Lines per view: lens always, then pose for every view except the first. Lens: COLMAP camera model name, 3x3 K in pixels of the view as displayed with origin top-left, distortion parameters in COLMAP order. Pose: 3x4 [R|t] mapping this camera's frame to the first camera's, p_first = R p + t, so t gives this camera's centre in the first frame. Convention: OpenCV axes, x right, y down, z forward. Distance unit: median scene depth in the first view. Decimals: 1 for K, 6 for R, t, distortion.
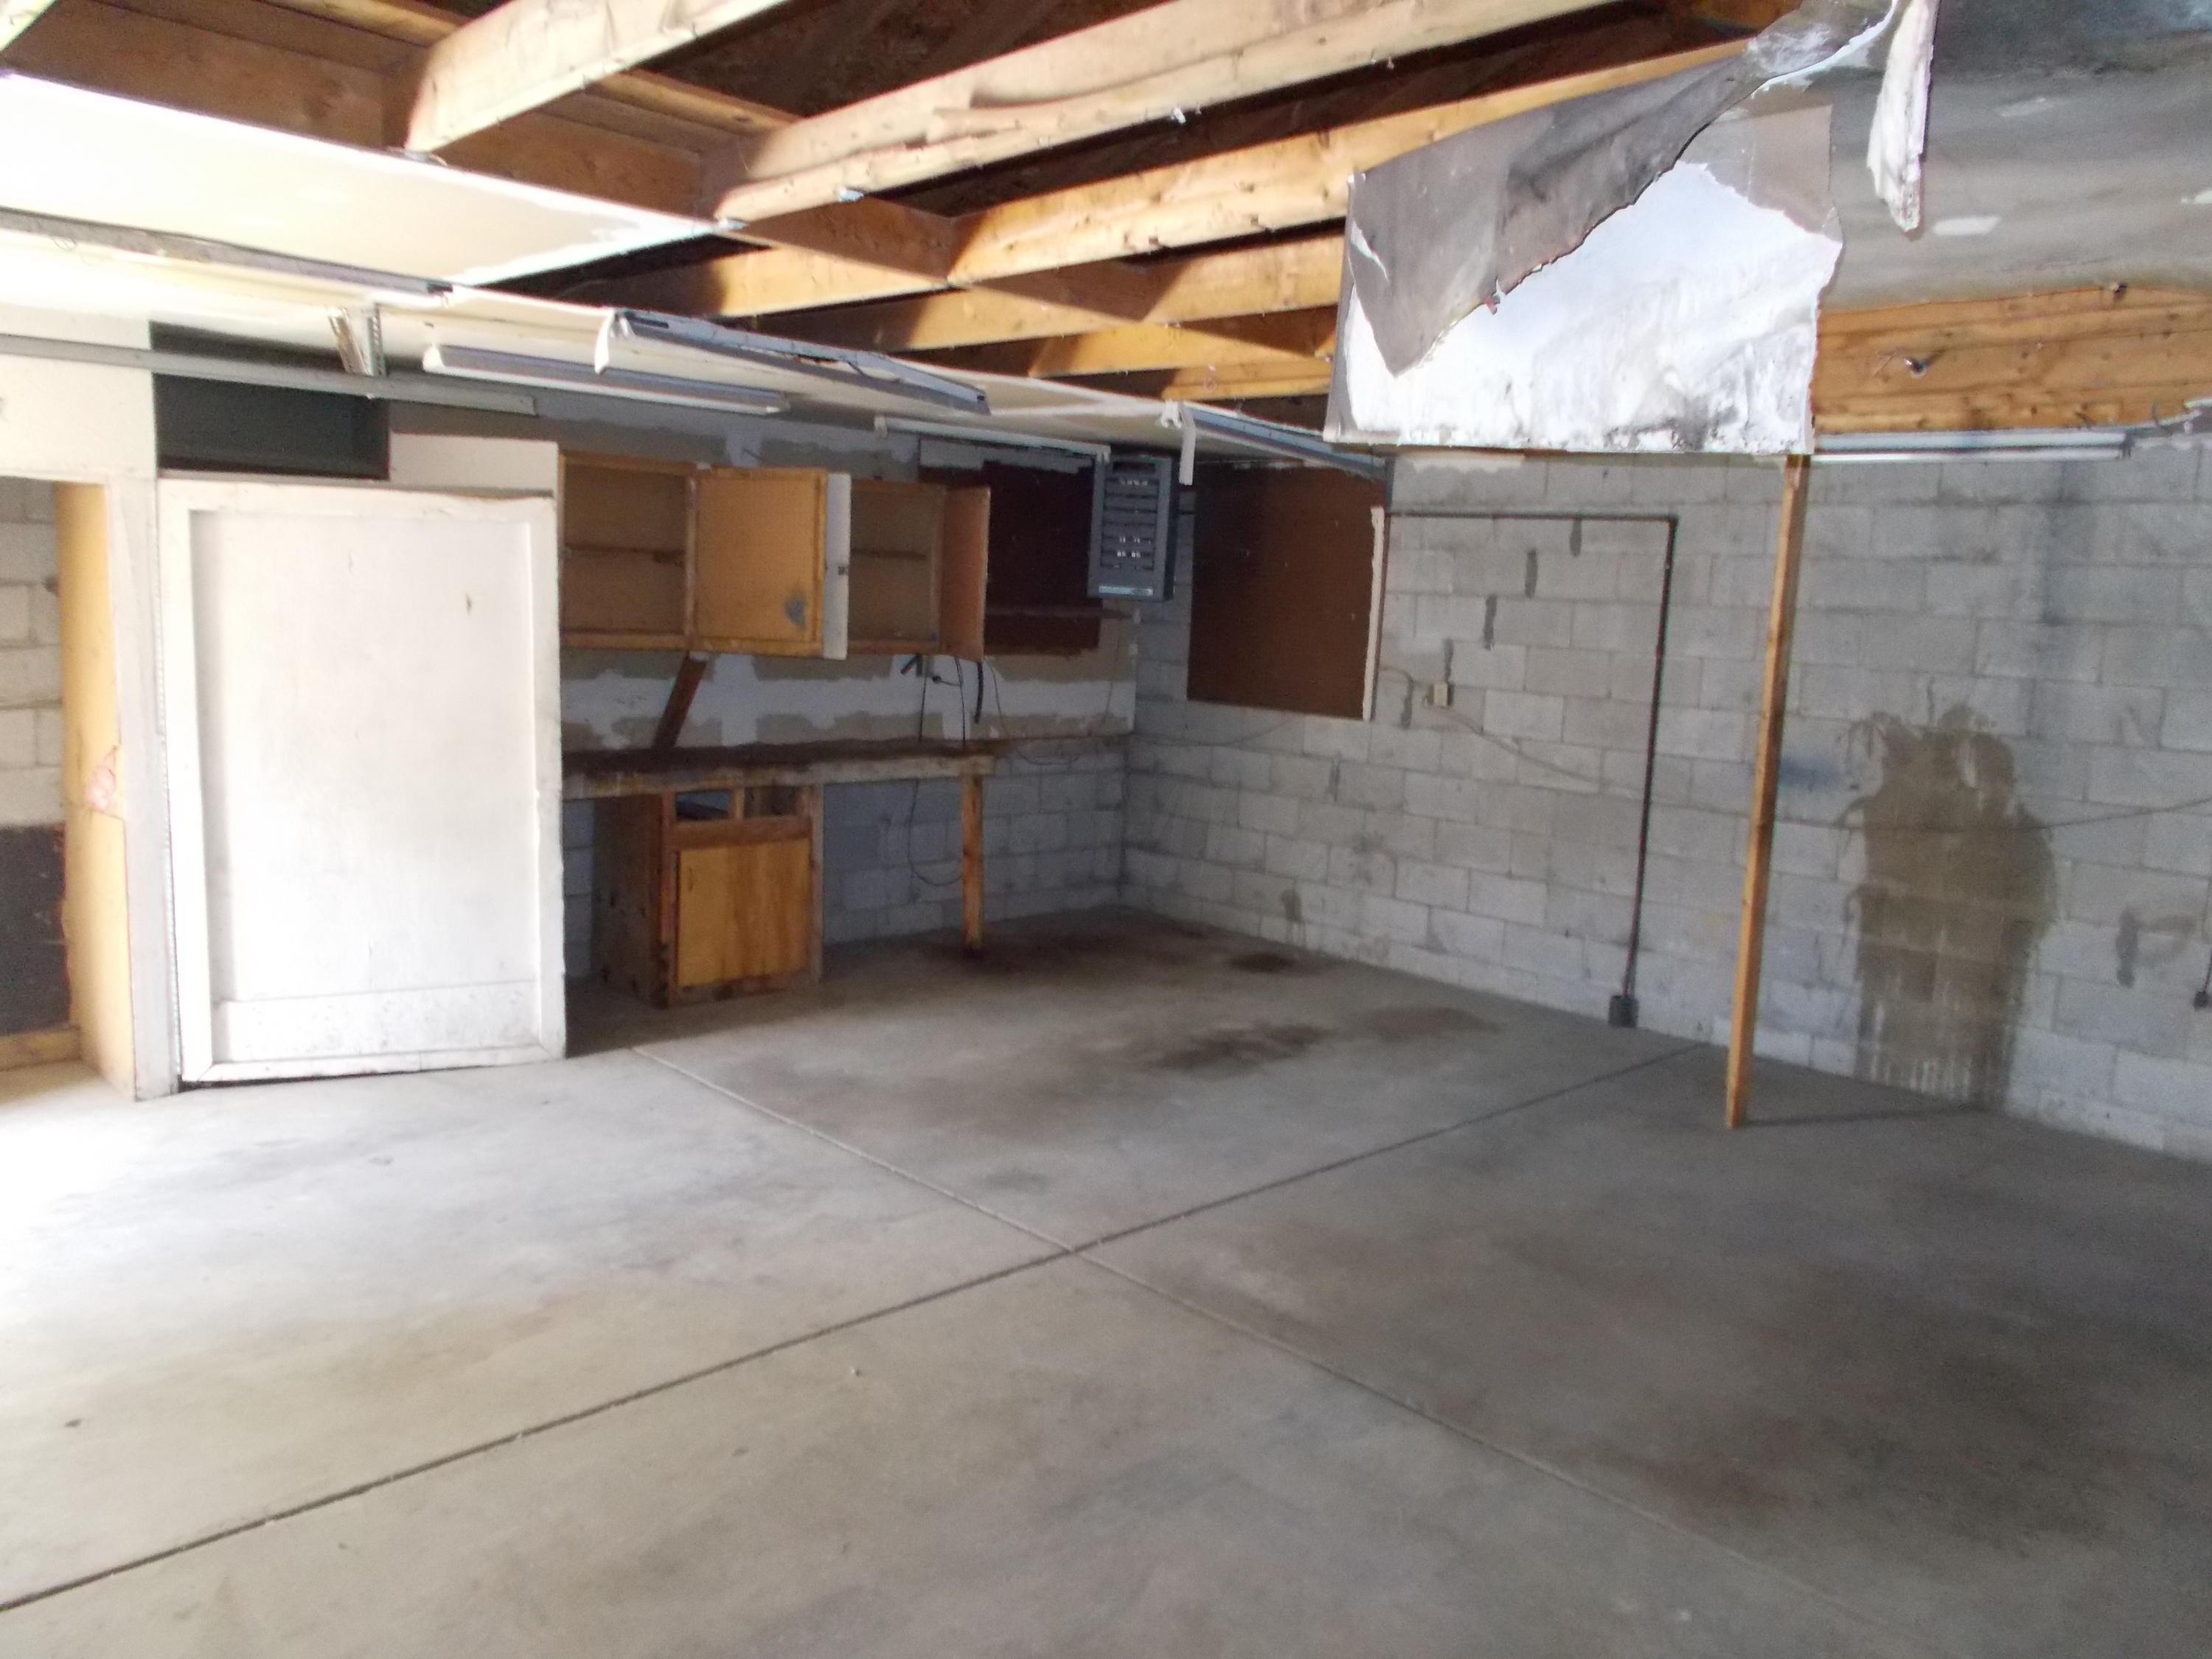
lens RADIAL K [[1643.8, 0, 1104.7], [0, 1643.8, 821.1], [0, 0, 1]] dist [-0.013744, 0.026121]
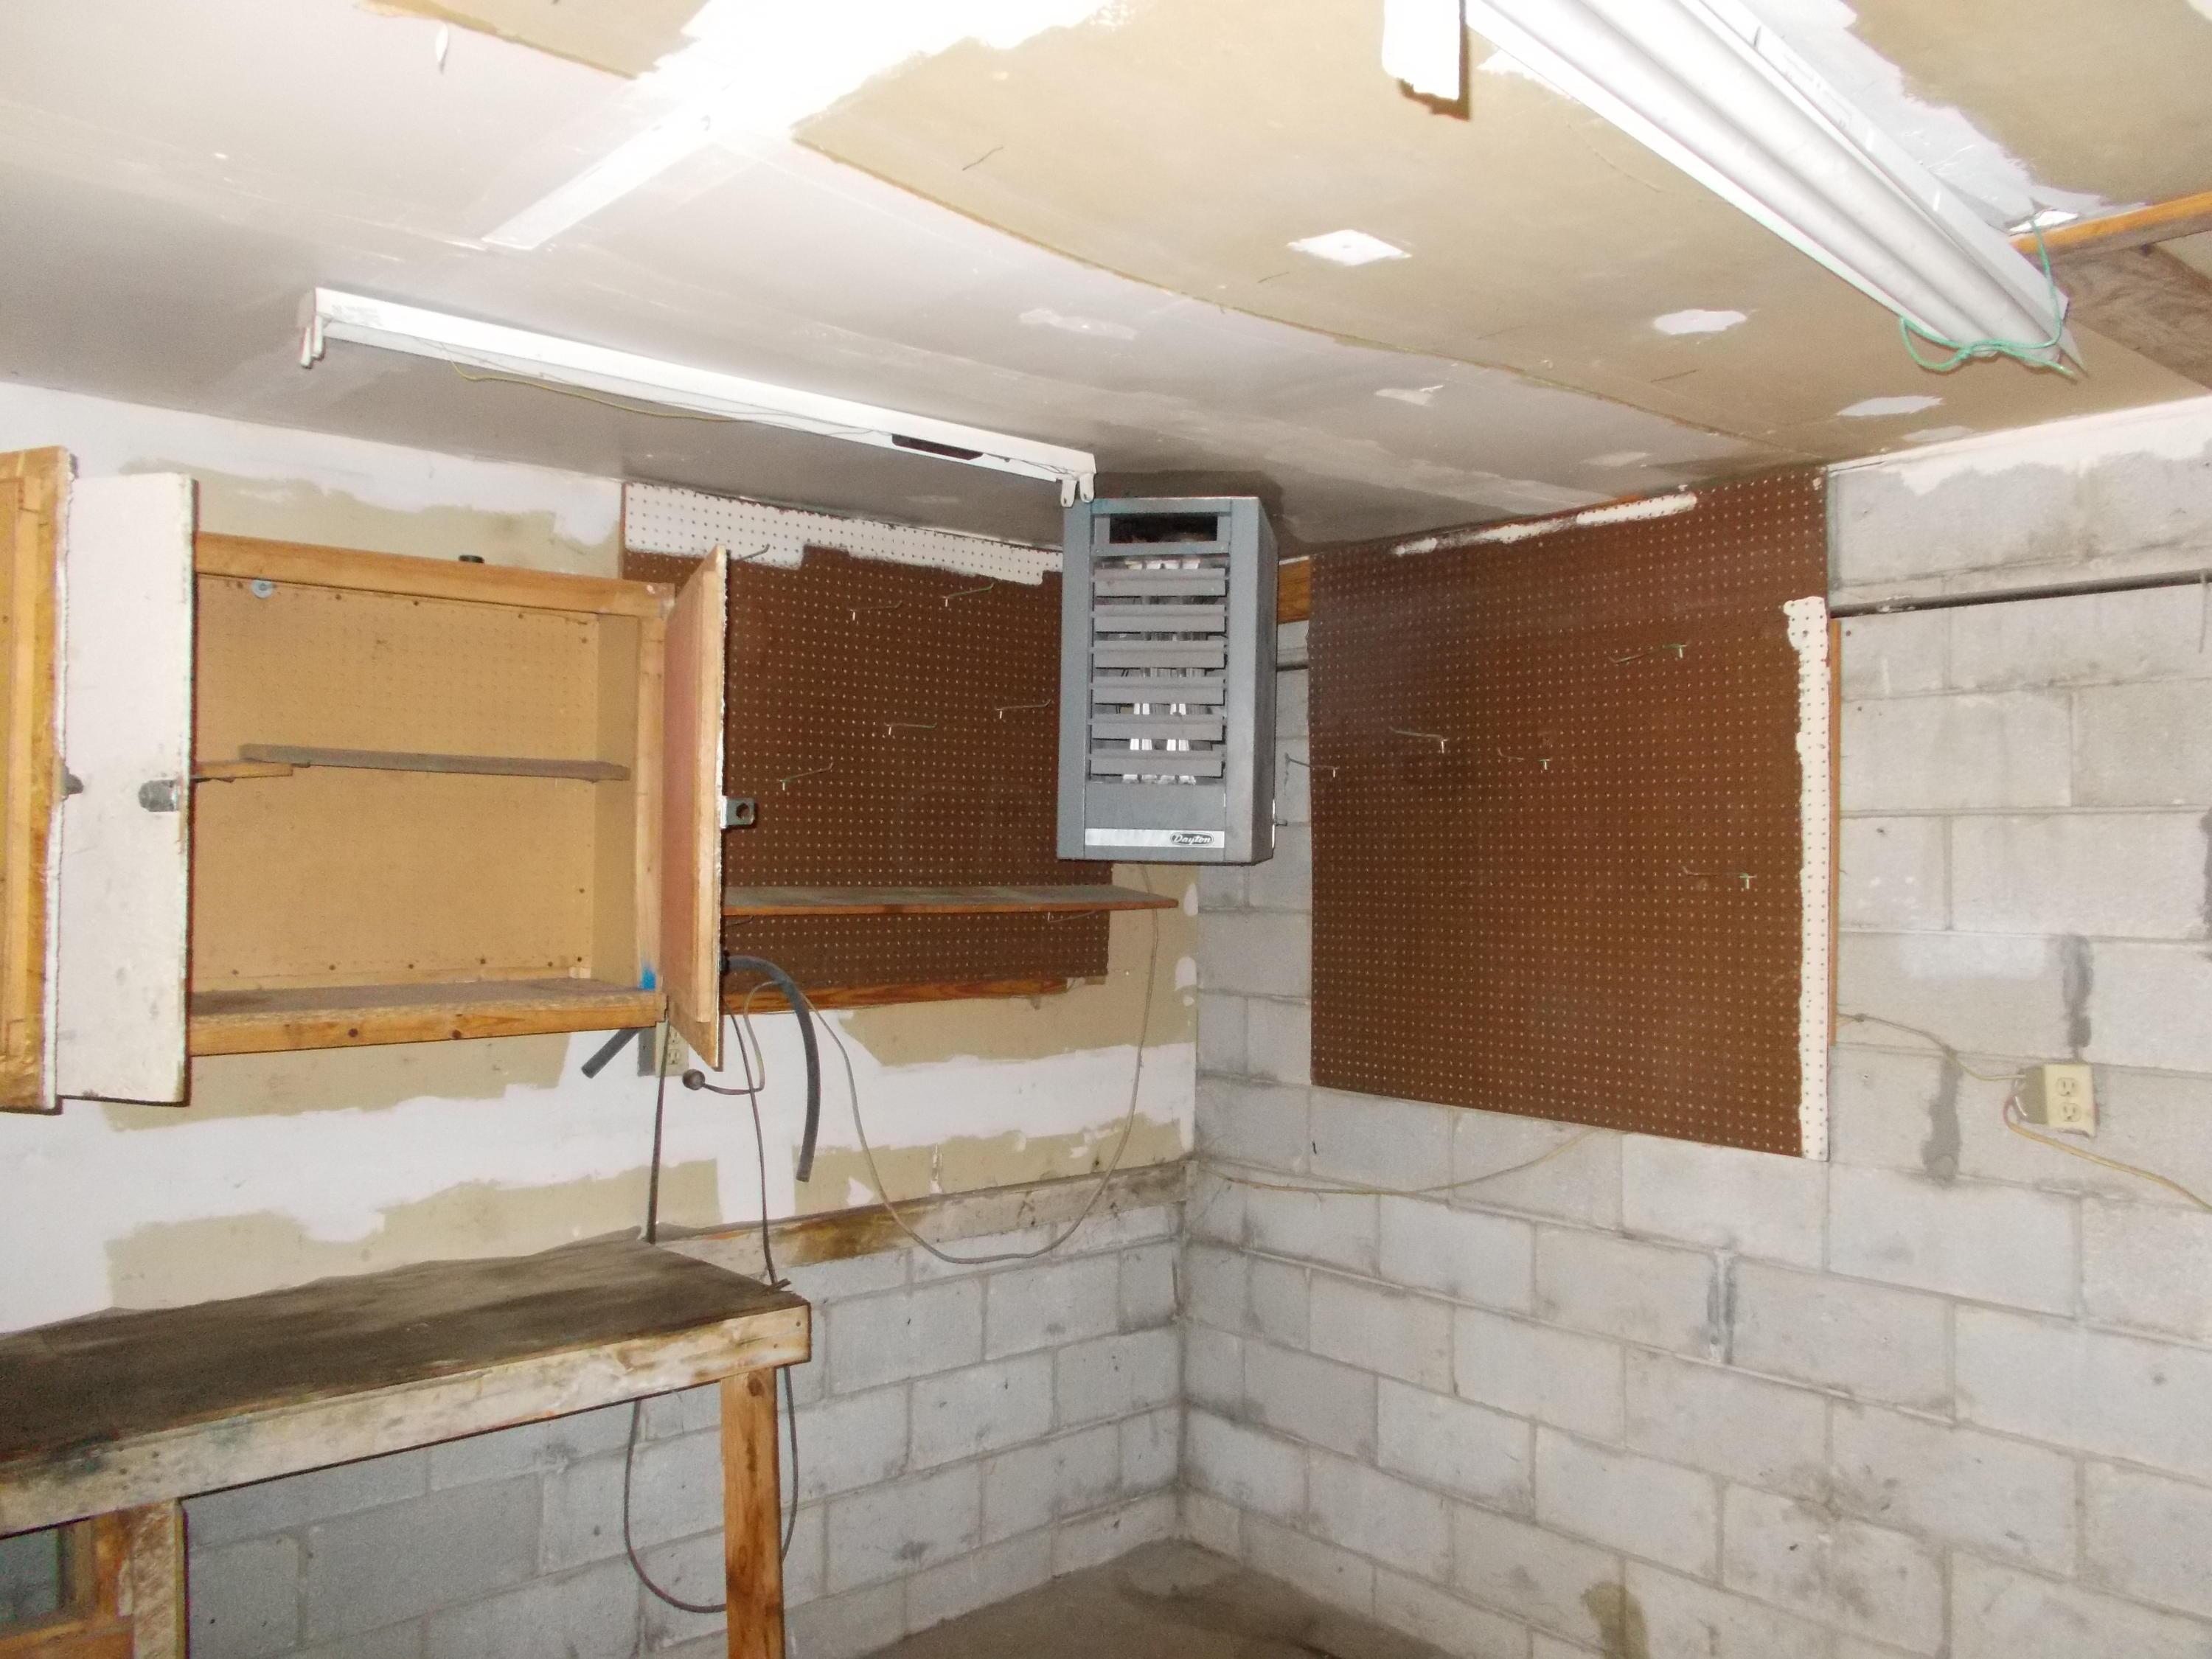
lens RADIAL K [[1643.8, 0, 1117.9], [0, 1643.8, 826.6], [0, 0, 1]] dist [-0.013744, 0.026121]
pose [[0.998706, -0.040394, -0.030910, 0.017296], [0.034854, 0.986091, -0.162514, -0.086888], [0.037044, 0.161226, 0.986222, 0.663952]]
